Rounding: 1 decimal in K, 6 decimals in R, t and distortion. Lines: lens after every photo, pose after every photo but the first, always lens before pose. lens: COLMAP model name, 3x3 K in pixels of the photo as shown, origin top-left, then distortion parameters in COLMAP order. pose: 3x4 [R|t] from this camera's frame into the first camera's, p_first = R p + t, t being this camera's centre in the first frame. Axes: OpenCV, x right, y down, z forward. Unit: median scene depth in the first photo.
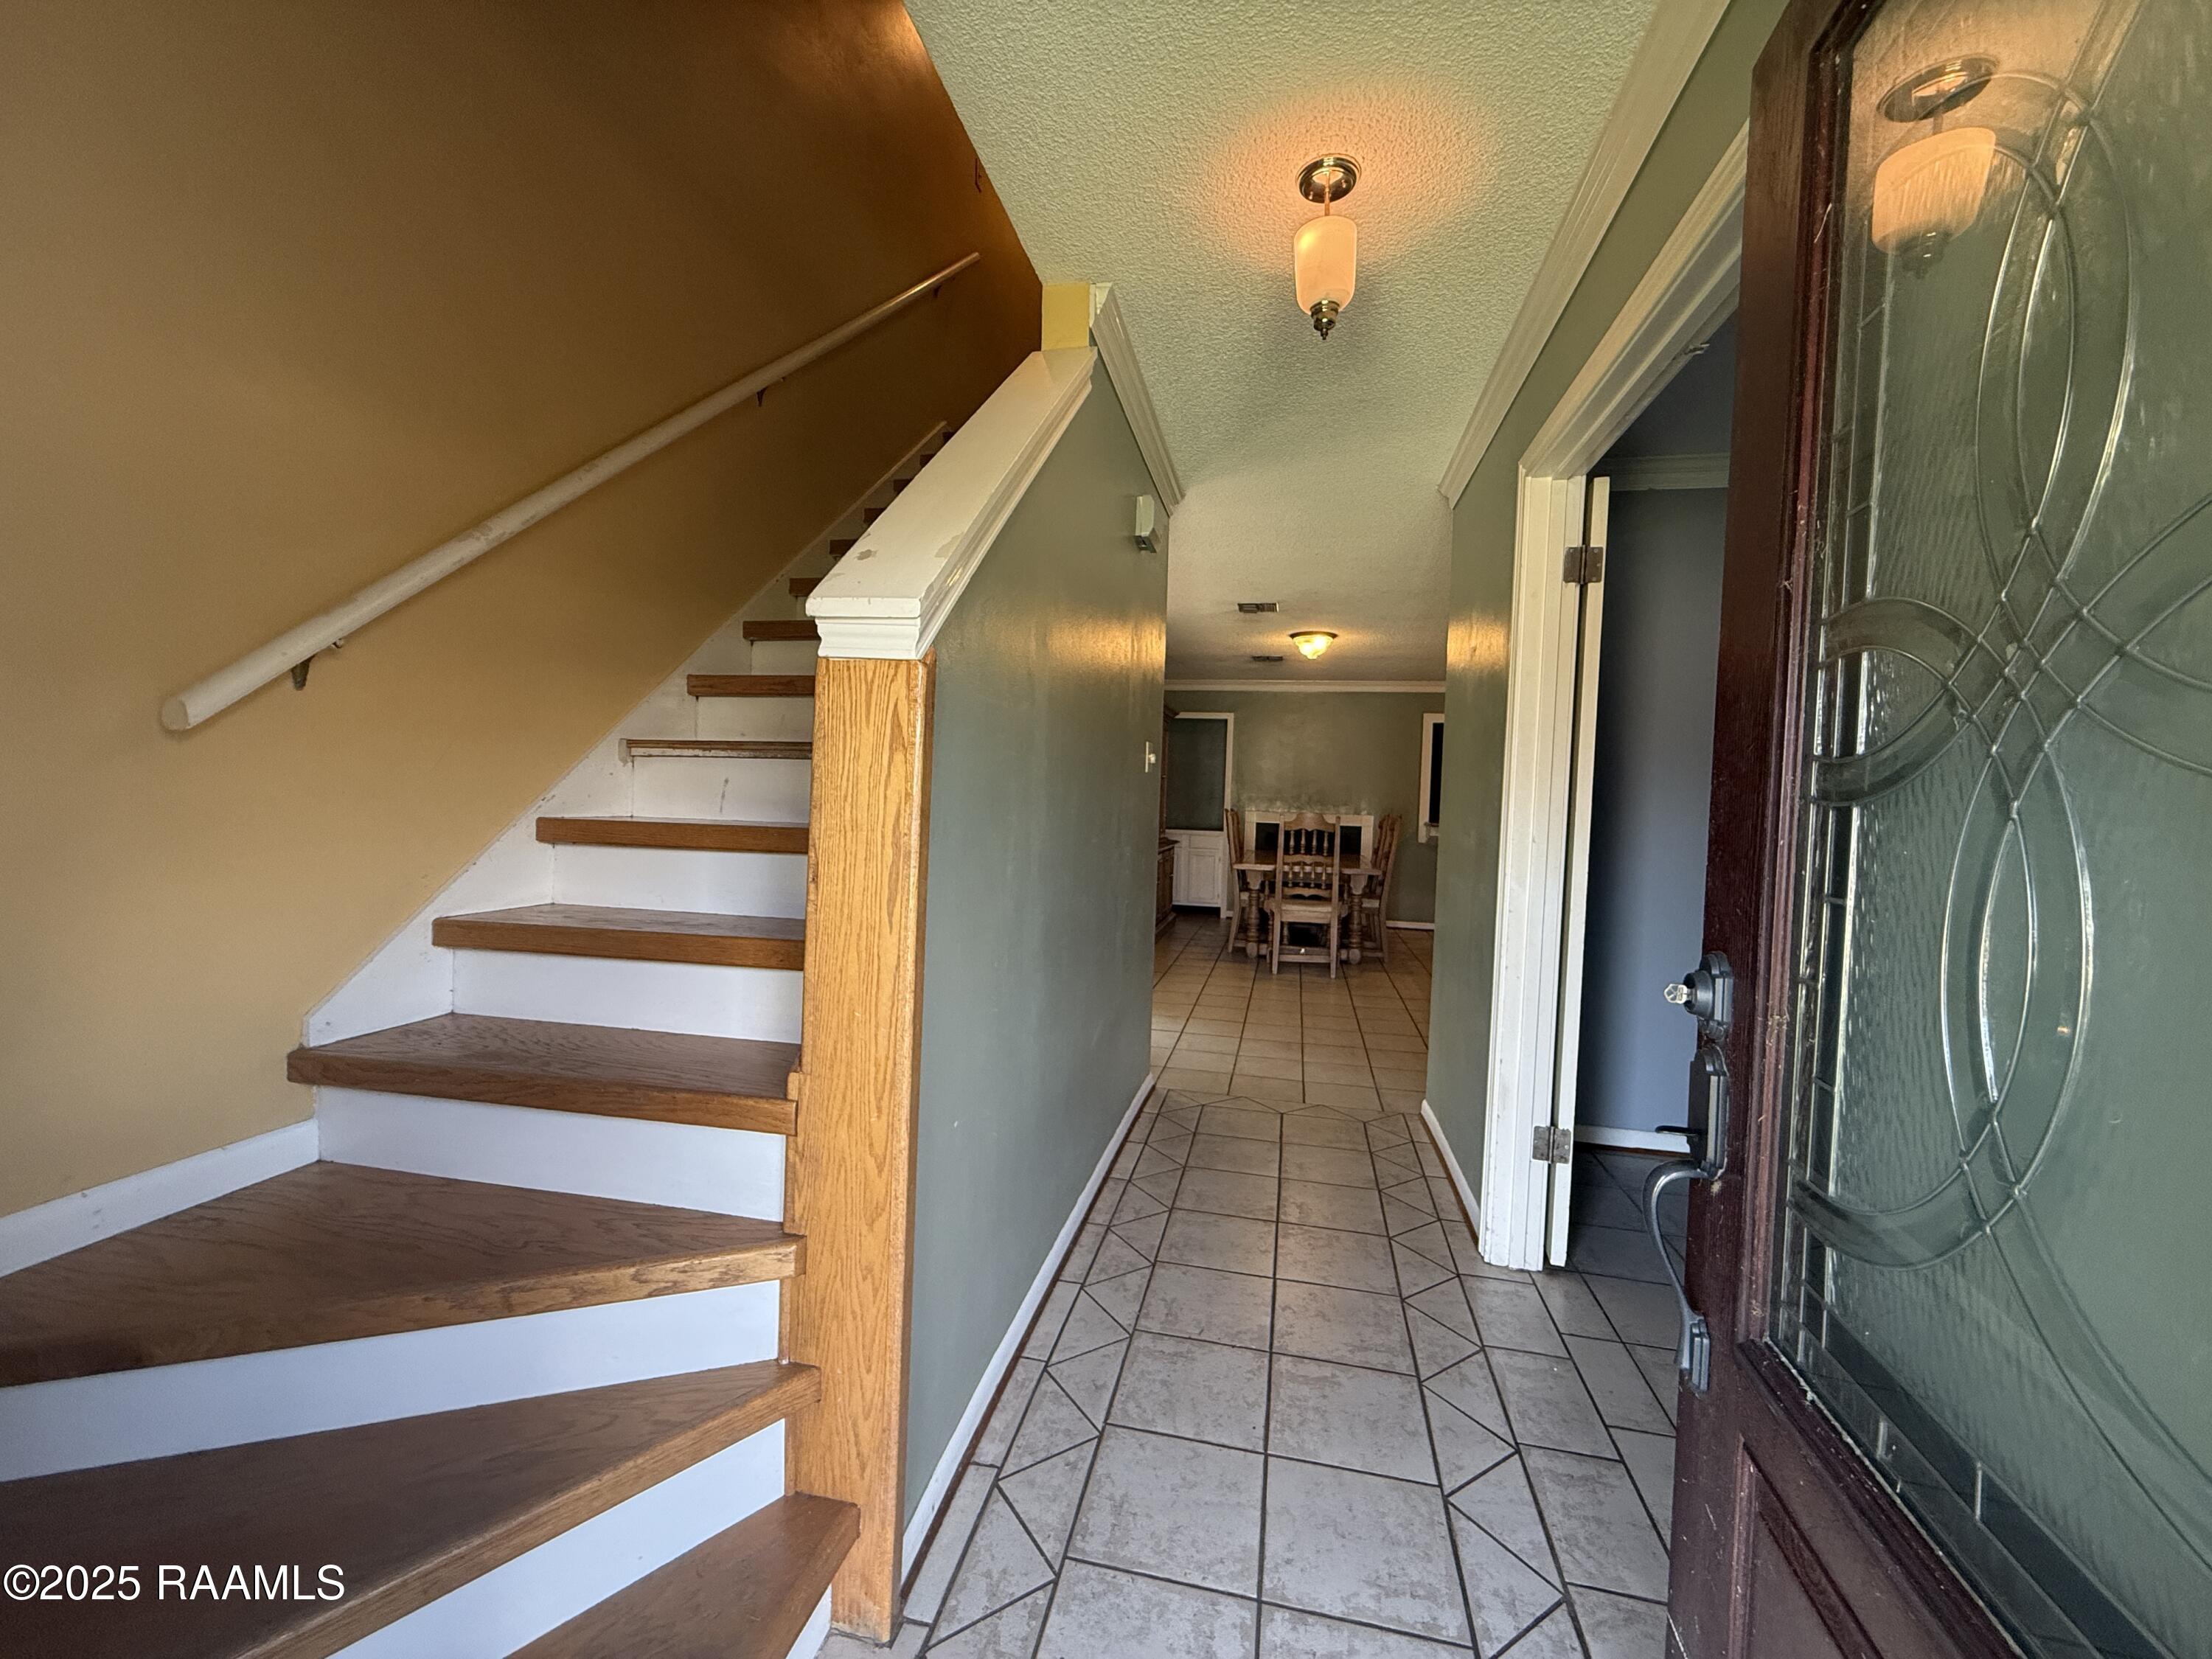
lens RADIAL K [[881.8, 0, 1102.5], [0, 881.8, 826.4], [0, 0, 1]] dist [0.000663, 0.000029]
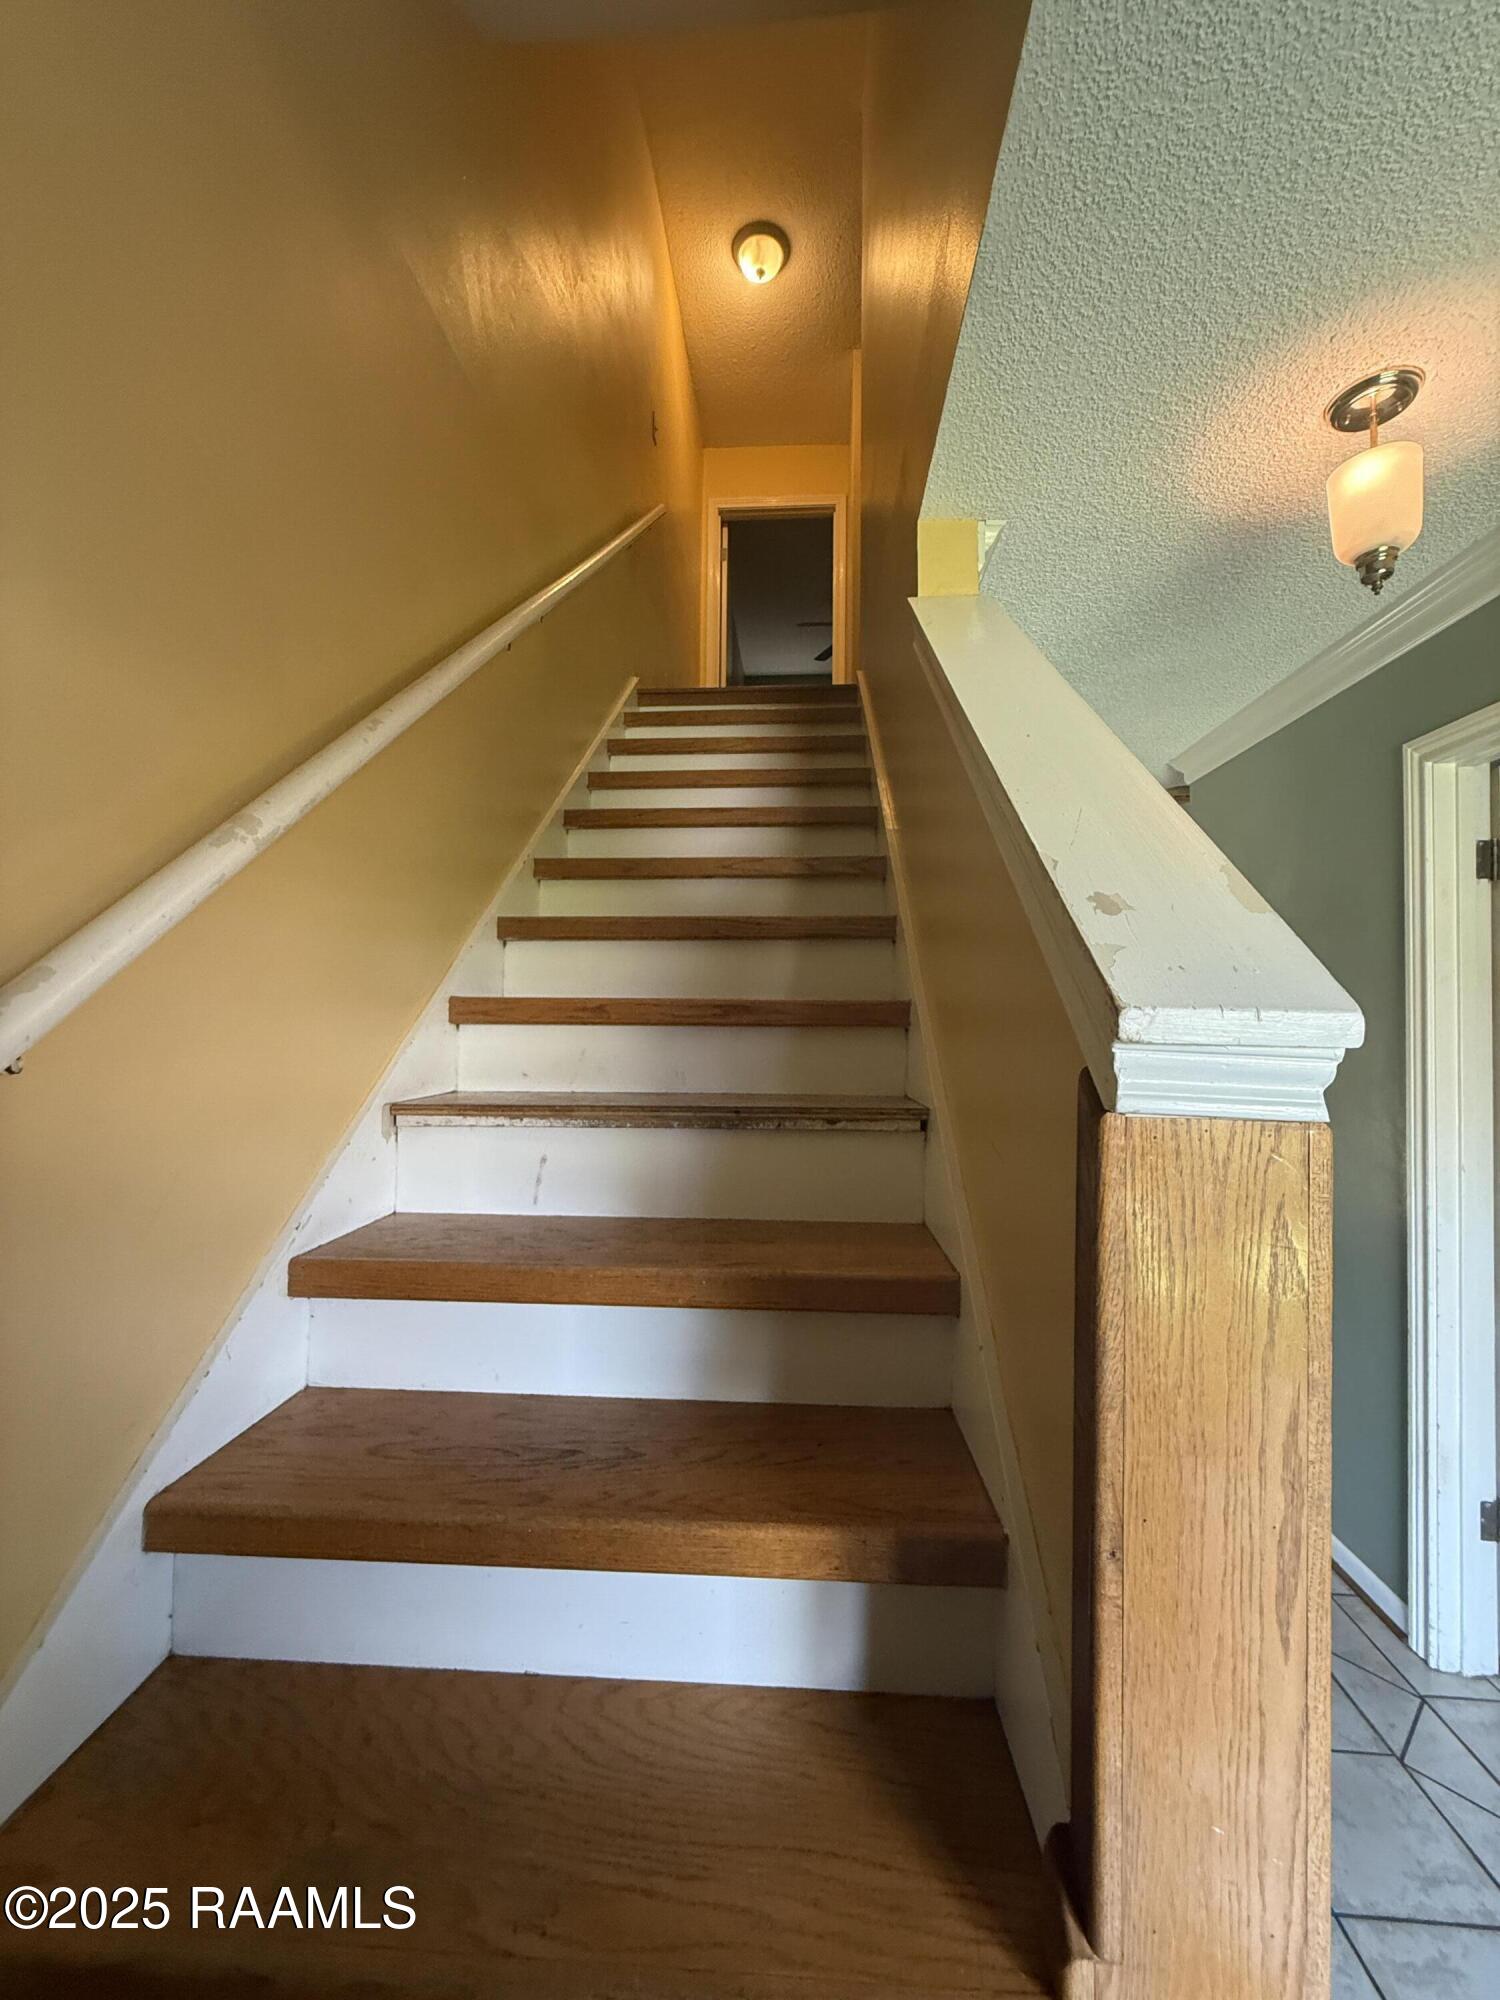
lens RADIAL K [[797.3, 0, 751.3], [0, 797.3, 997.3], [0, 0, 1]] dist [0.000663, 0.000029]
pose [[0.988912, -0.020028, 0.147149, -0.412606], [0.028565, 0.998015, -0.056132, -0.165337], [-0.145732, 0.059713, 0.987520, 0.392391]]
